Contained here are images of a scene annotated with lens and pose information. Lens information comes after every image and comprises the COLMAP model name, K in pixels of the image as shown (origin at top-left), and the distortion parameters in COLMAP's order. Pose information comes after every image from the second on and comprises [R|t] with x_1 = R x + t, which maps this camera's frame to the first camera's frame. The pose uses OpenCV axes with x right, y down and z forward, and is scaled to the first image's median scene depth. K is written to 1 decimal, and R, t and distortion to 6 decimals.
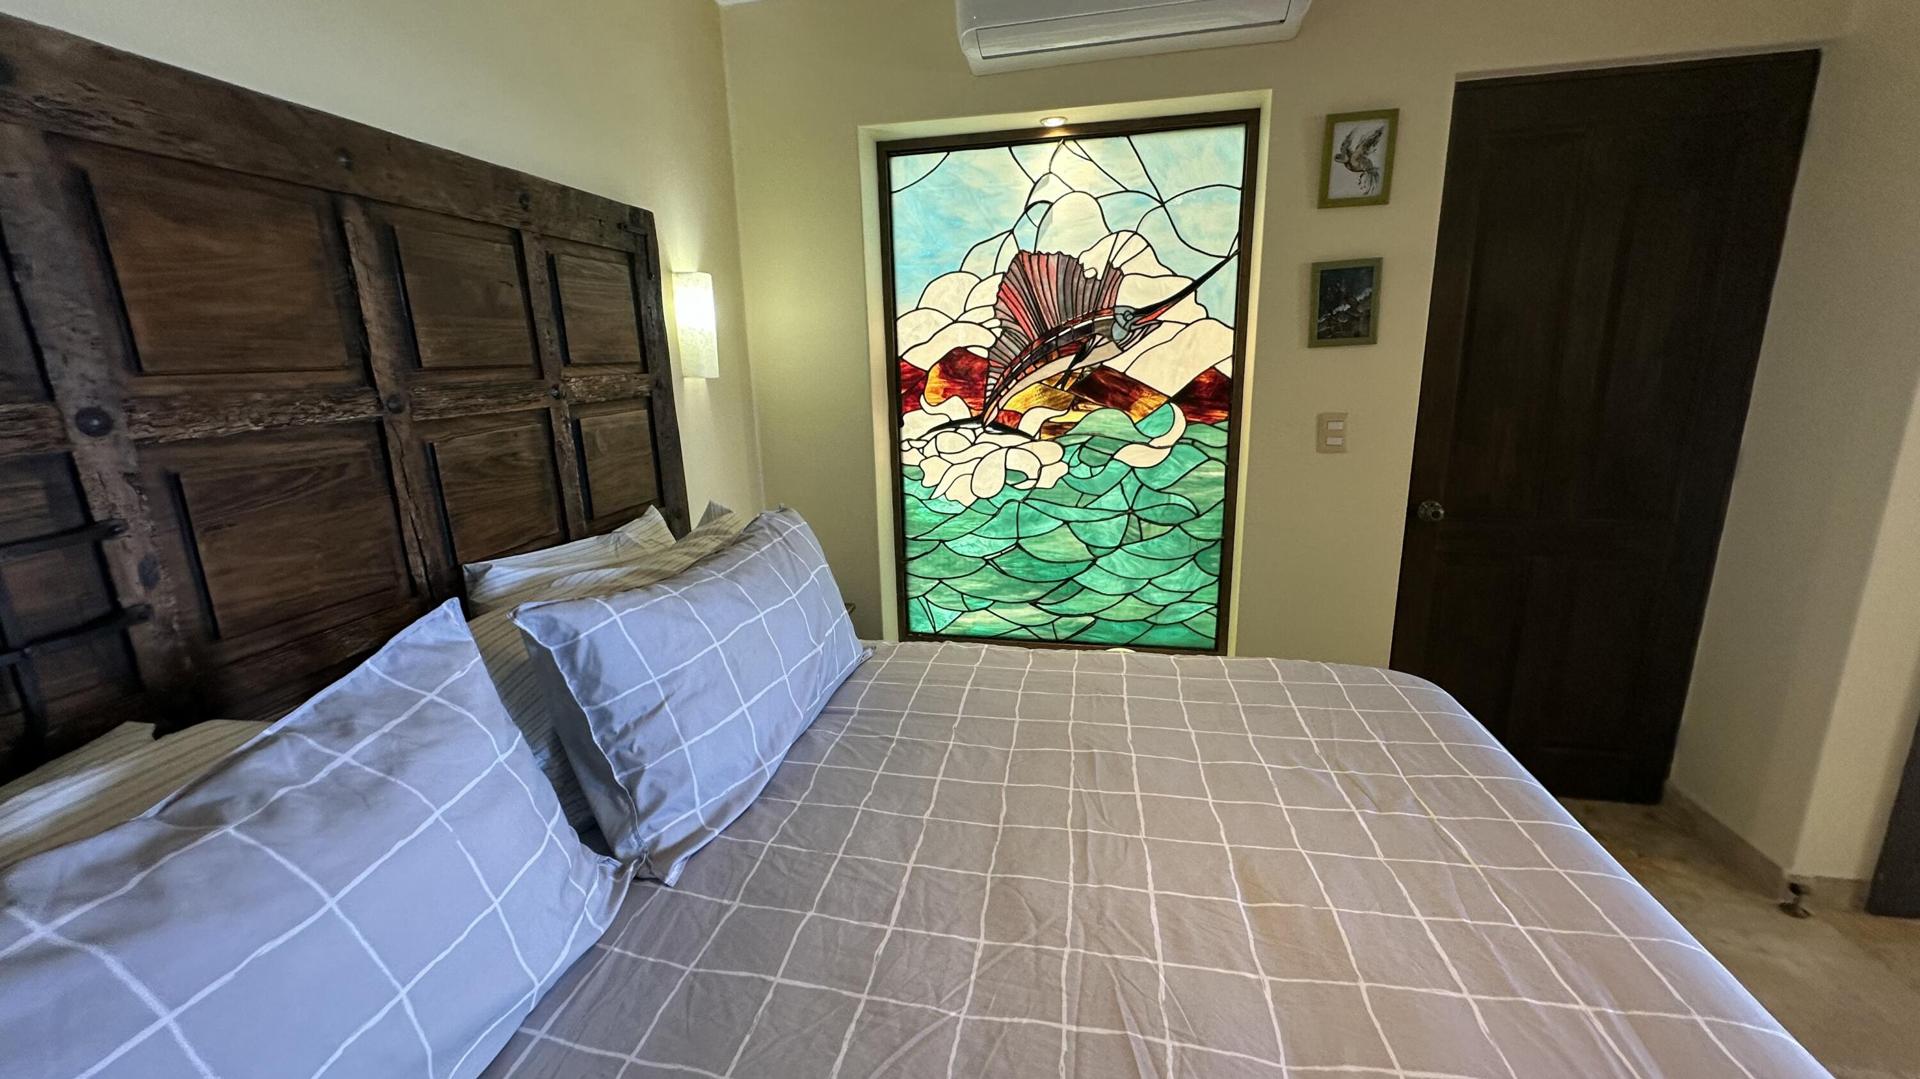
lens RADIAL K [[768.1, 0, 959.5], [0, 768.1, 537.7], [0, 0, 1]] dist [0.000262, 0.000157]
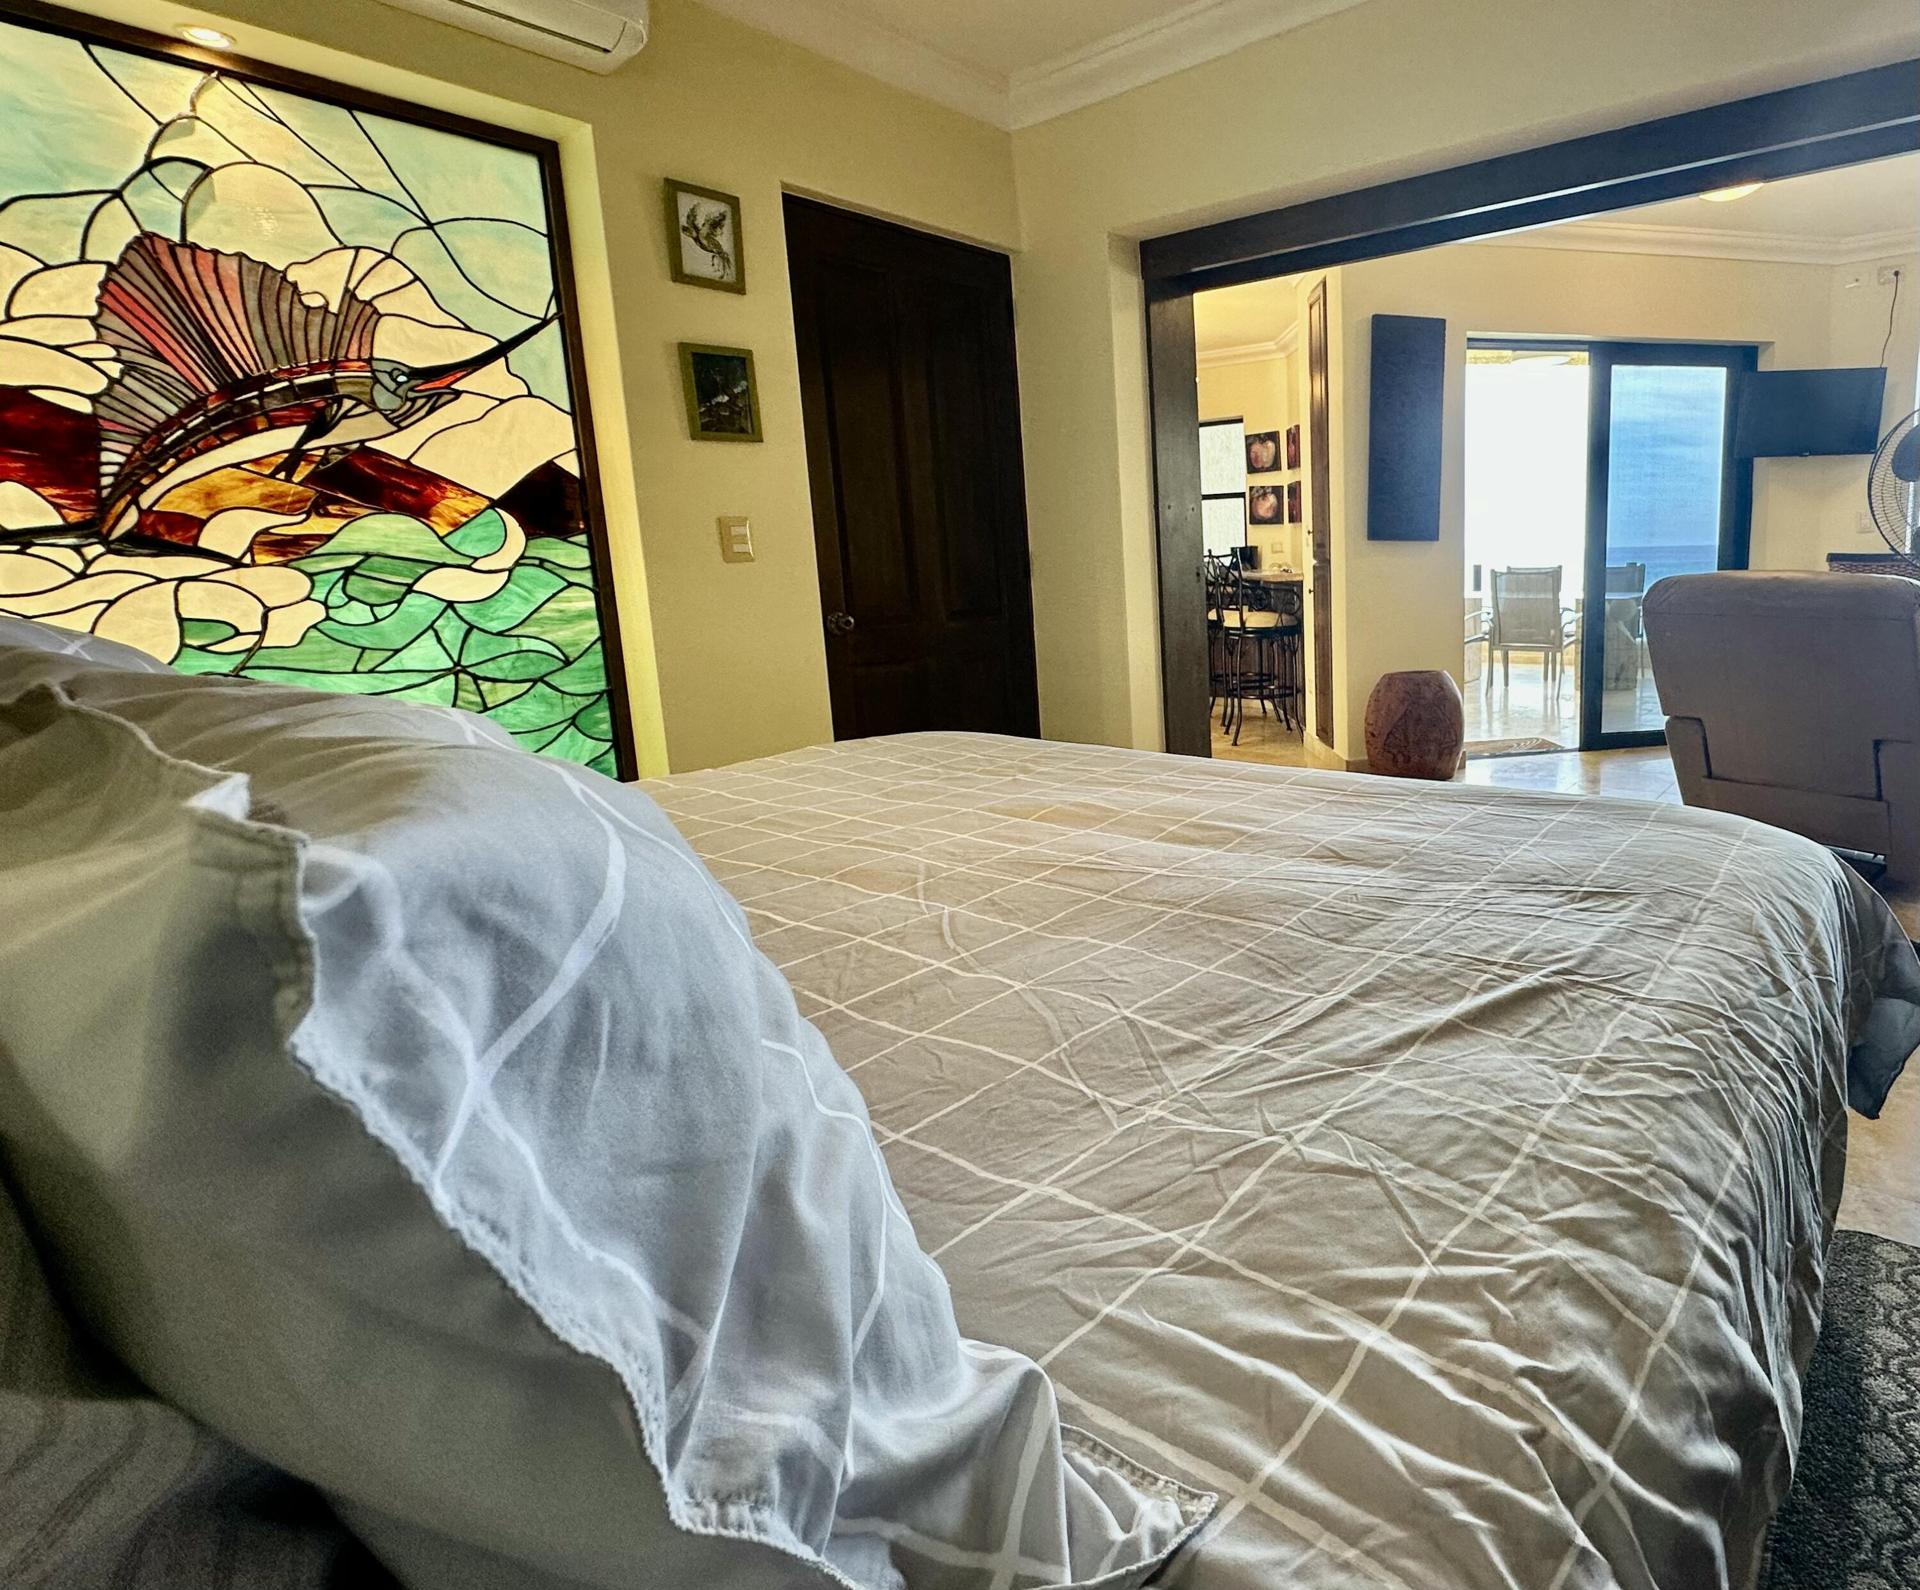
lens RADIAL K [[1033.0, 0, 1286.0], [0, 1033.0, 721.6], [0, 0, 1]] dist [-0.002061, 0.000766]
pose [[0.372946, -0.136317, 0.917785, -0.355305], [0.229596, 0.971946, 0.051064, 0.135722], [-0.898998, 0.191675, 0.393781, 0.000547]]
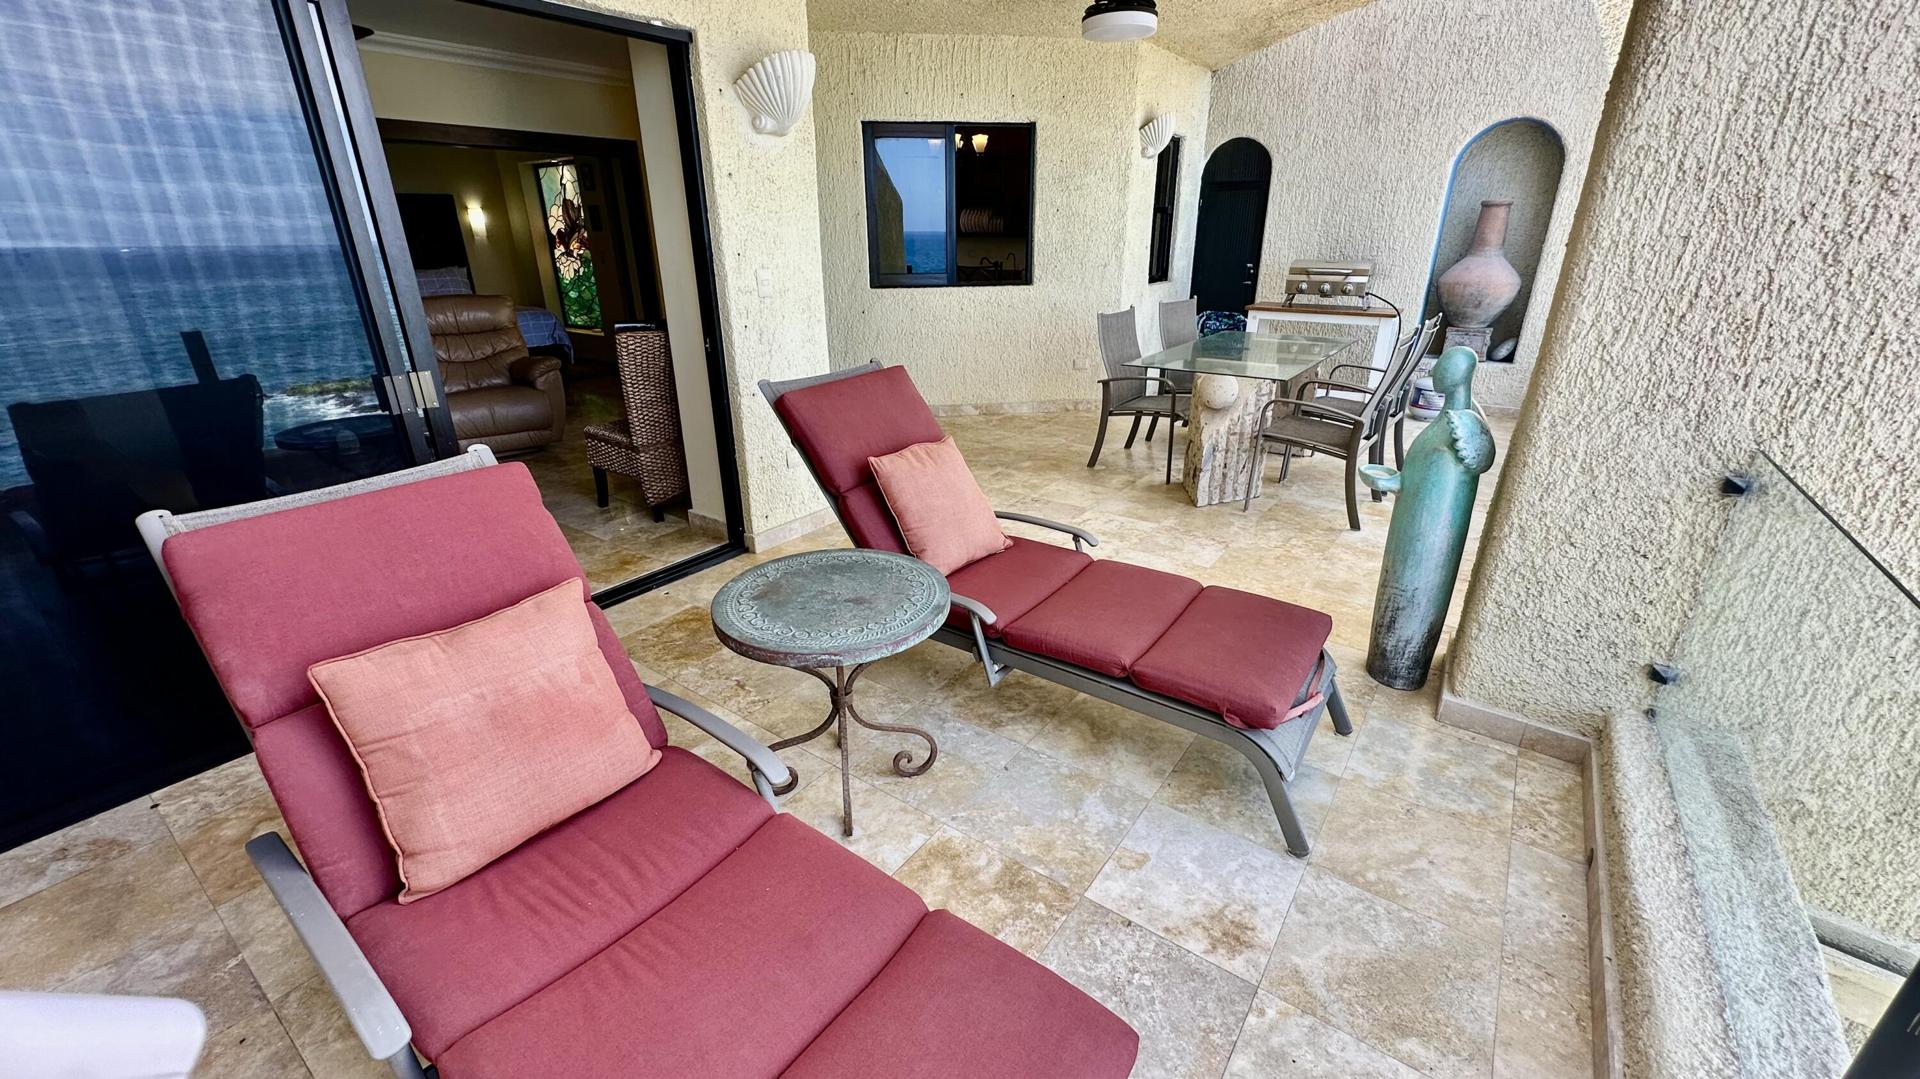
lens RADIAL K [[767.8, 0, 957.7], [0, 767.8, 538.2], [0, 0, 1]] dist [-0.000933, 0.000153]
pose [[0.902677, 0.175131, -0.393070, 3.114197], [-0.112043, 0.977584, 0.178256, 0.271450], [0.415477, -0.116867, 0.902065, -1.418235]]
